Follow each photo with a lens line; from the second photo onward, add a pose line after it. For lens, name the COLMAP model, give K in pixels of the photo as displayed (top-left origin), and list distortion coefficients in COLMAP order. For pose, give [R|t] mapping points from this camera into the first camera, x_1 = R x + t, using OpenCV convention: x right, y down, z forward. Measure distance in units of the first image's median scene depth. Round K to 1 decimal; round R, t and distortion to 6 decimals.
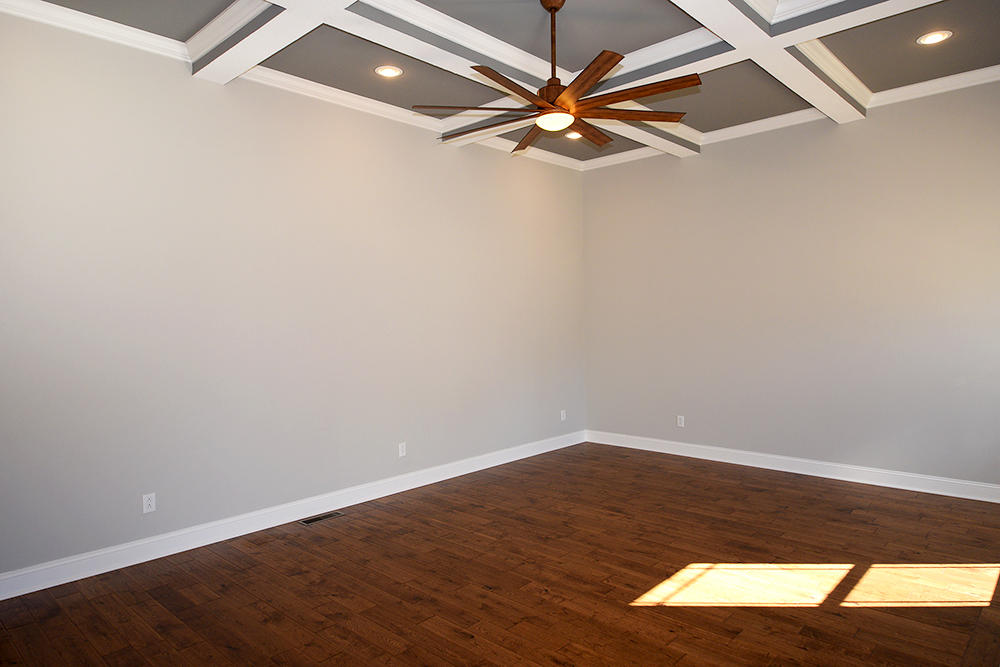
lens RADIAL K [[630.5, 0, 500.0], [0, 630.5, 333.5], [0, 0, 1]] dist [-0.068364, 0.000032]
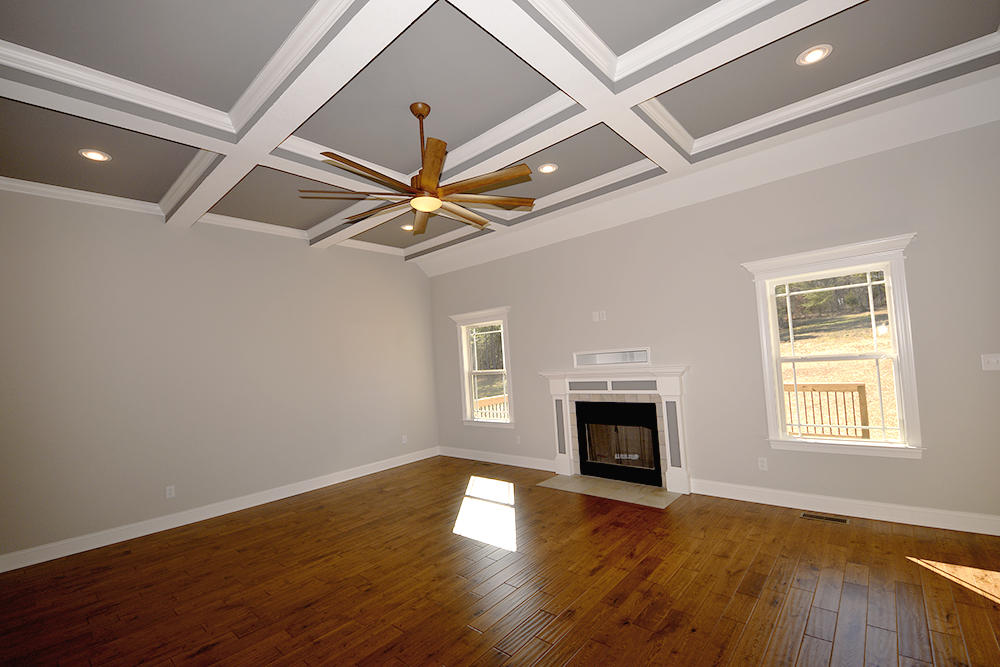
lens RADIAL K [[396.5, 0, 522.7], [0, 396.5, 335.9], [0, 0, 1]] dist [-0.009345, -0.000185]
pose [[-0.054296, 0.069145, 0.996128, -0.620336], [0.091968, 0.993705, -0.063964, -0.027857], [-0.994281, 0.088139, -0.060313, 0.745958]]
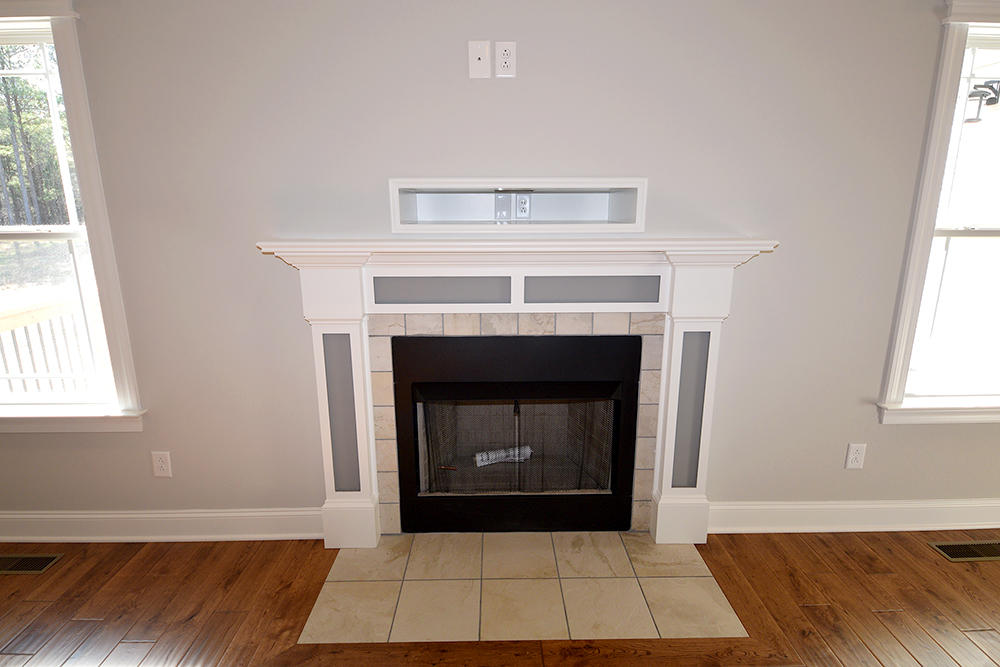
lens RADIAL K [[516.3, 0, 500.0], [0, 516.3, 333.5], [0, 0, 1]] dist [0.012321, -0.000128]
pose [[-0.693904, -0.161133, 0.701808, 0.192746], [0.024521, 0.968788, 0.246675, -0.017775], [-0.719650, 0.188377, -0.668295, 0.796512]]
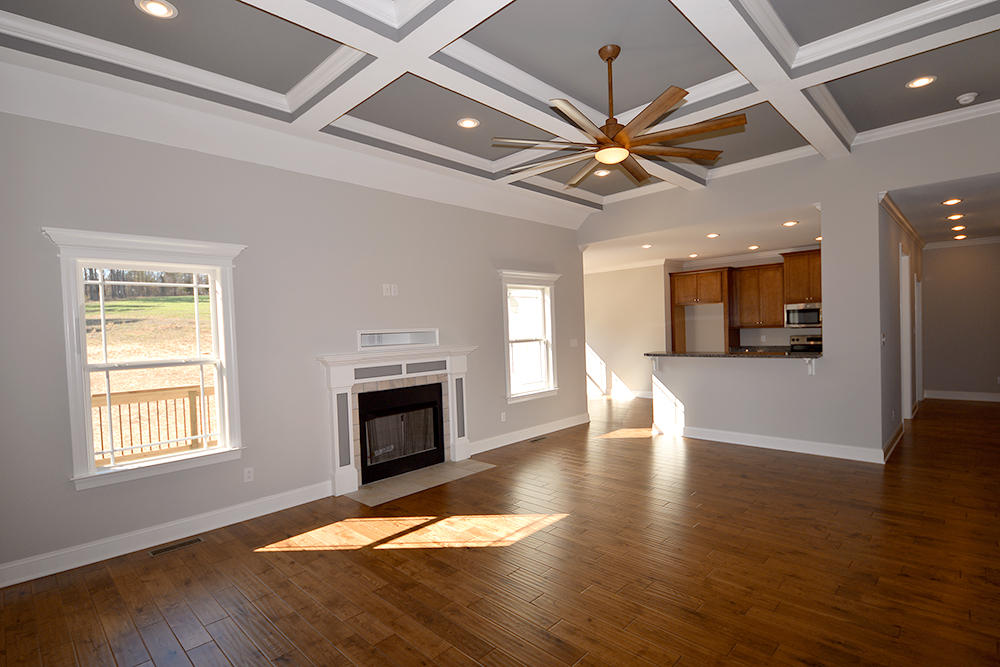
lens RADIAL K [[476.4, 0, 500.0], [0, 476.4, 333.5], [0, 0, 1]] dist [0.002737, 0.000250]
pose [[-0.998502, 0.043044, 0.033782, 0.246777], [0.044184, 0.998452, 0.033778, -0.058969], [-0.032275, 0.035220, -0.998858, 1.689701]]
